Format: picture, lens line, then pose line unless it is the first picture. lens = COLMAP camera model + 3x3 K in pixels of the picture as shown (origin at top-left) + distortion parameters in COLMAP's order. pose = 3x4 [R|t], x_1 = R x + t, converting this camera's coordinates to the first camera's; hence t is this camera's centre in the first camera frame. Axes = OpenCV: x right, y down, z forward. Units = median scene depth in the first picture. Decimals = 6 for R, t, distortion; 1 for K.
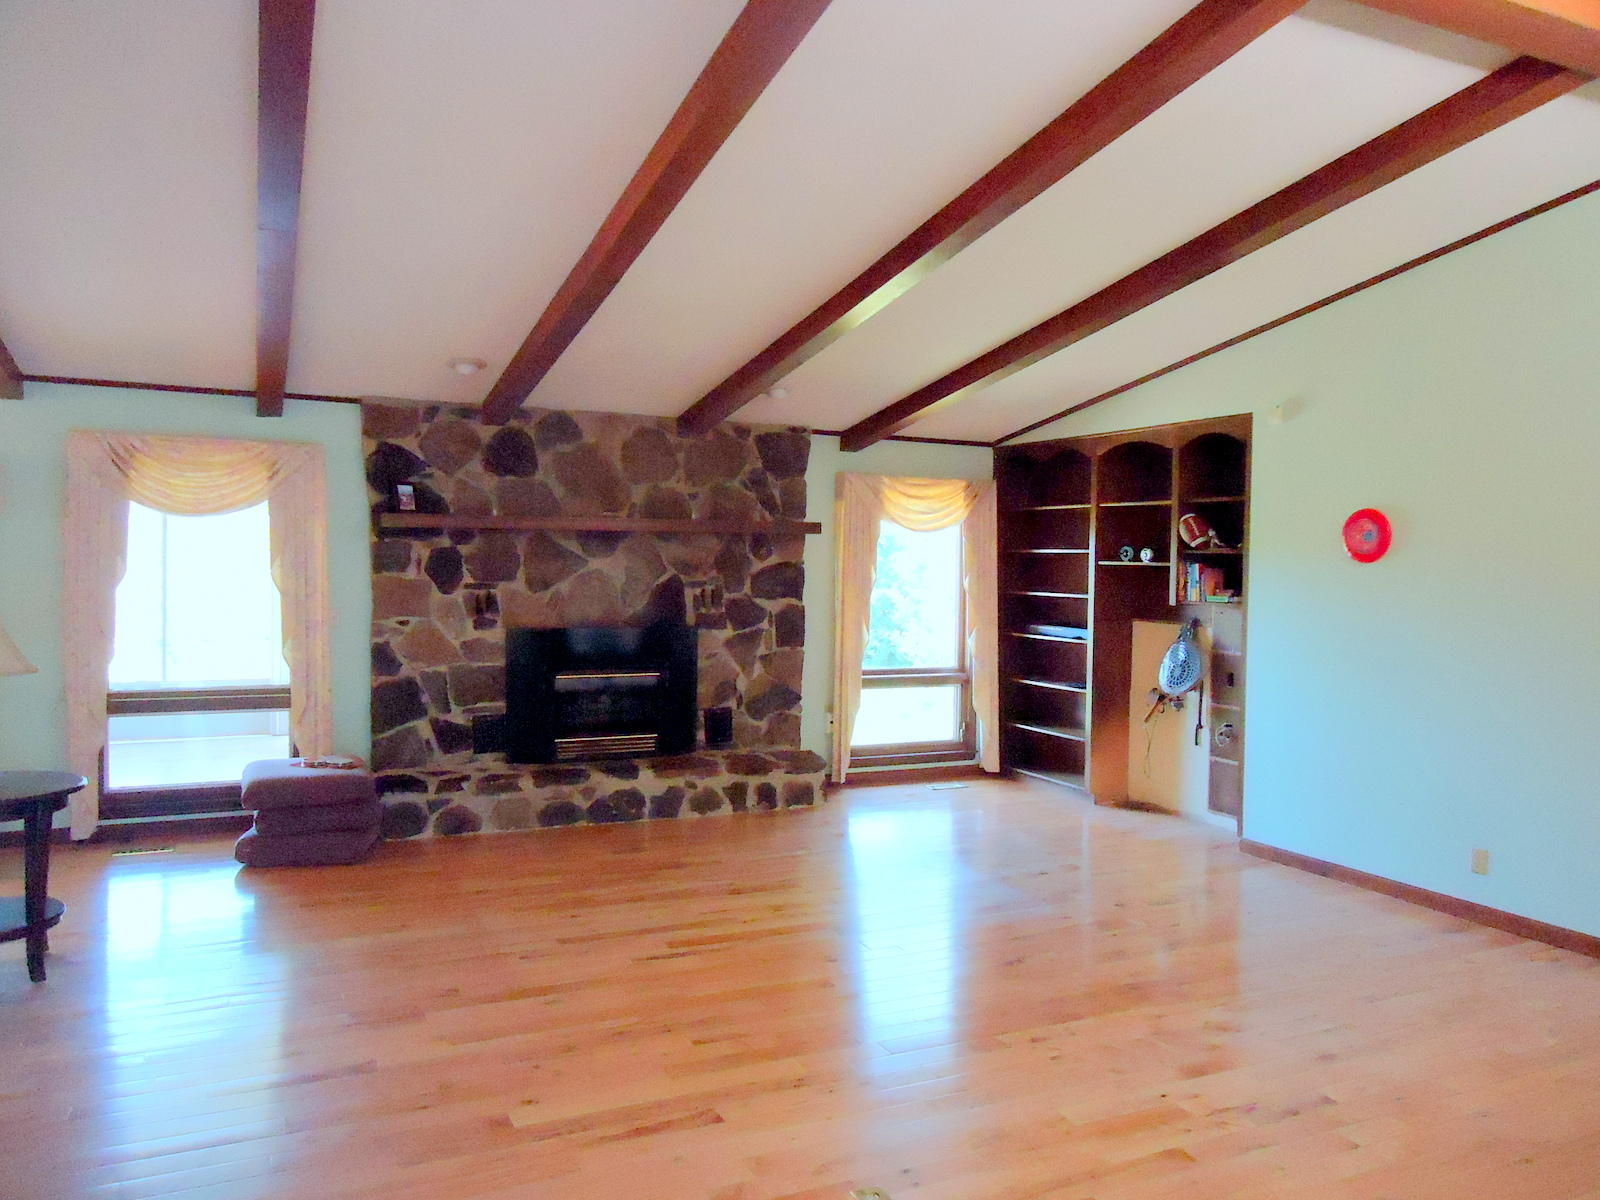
lens RADIAL K [[1172.1, 0, 798.8], [0, 1172.1, 596.8], [0, 0, 1]] dist [-0.008315, -0.001931]
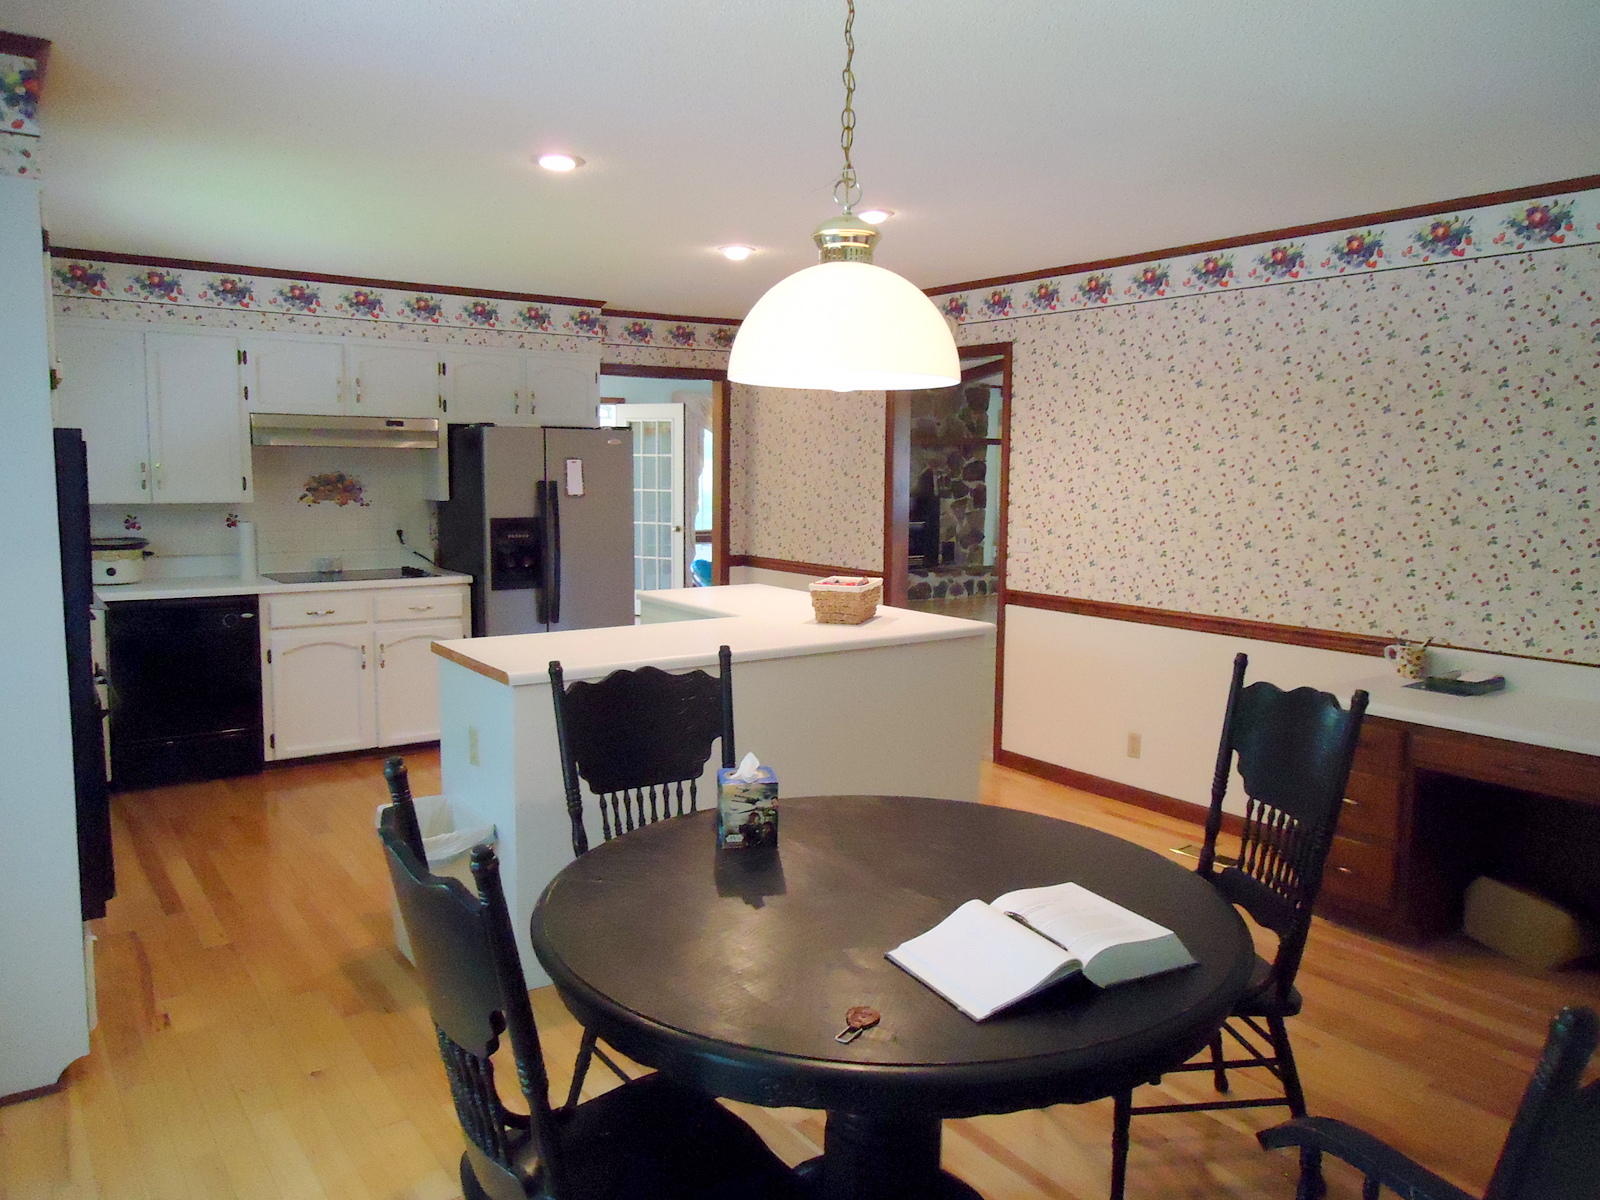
lens RADIAL K [[1172.1, 0, 799.3], [0, 1172.1, 603.6], [0, 0, 1]] dist [-0.008315, -0.001931]
pose [[0.982939, -0.025737, 0.182120, -0.628196], [0.009308, 0.995853, 0.090498, 0.023796], [-0.183694, -0.087259, 0.979103, -0.739078]]
